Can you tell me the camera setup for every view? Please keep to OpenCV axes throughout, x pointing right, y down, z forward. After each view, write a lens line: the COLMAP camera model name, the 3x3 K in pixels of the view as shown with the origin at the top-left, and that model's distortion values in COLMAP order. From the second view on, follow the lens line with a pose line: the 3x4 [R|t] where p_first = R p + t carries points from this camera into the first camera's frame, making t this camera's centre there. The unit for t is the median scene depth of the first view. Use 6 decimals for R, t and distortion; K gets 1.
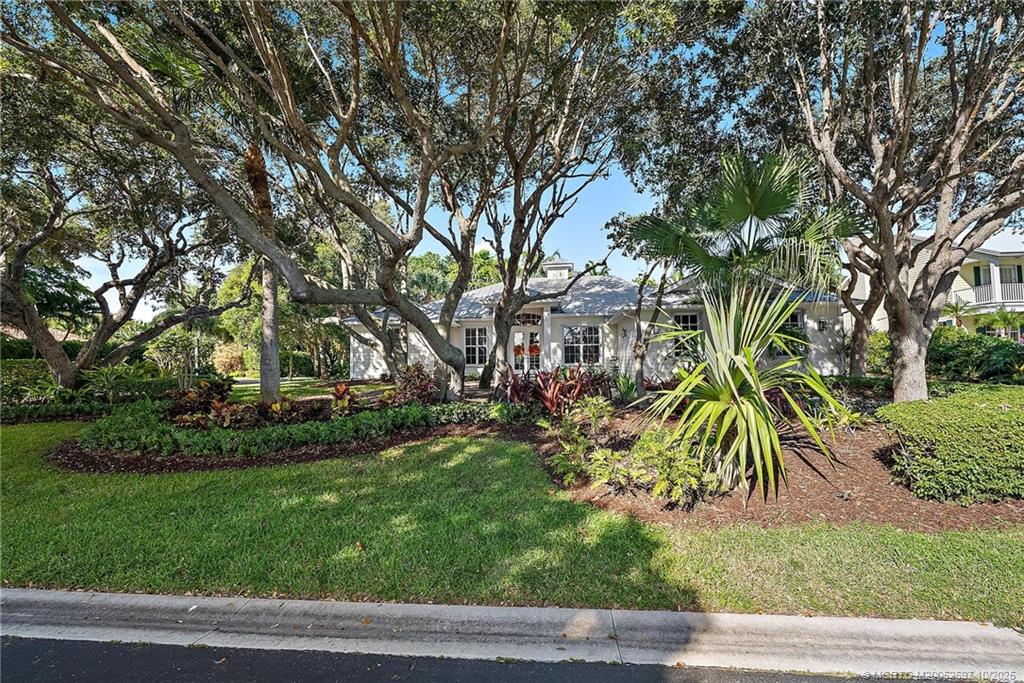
lens RADIAL K [[398.4, 0, 516.1], [0, 398.4, 344.8], [0, 0, 1]] dist [0.001204, -0.000011]
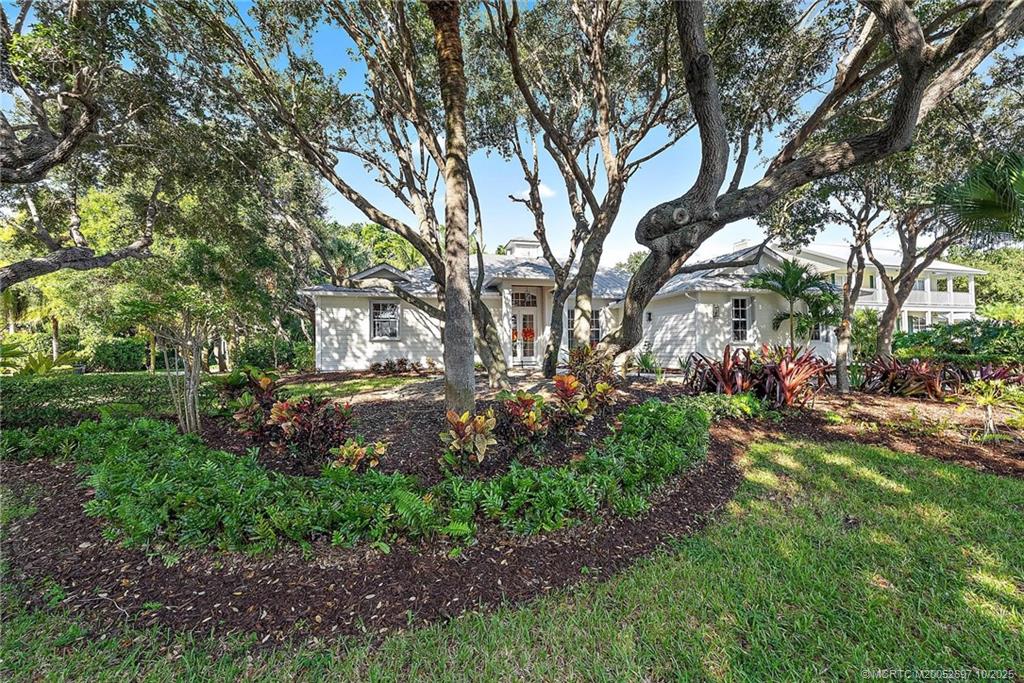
lens RADIAL K [[398.4, 0, 510.3], [0, 398.4, 341.4], [0, 0, 1]] dist [0.001204, -0.000011]
pose [[0.938883, 0.004473, 0.344208, -0.335511], [-0.011452, 0.999768, 0.018244, 0.013156], [-0.344046, -0.021071, 0.938716, 0.205813]]
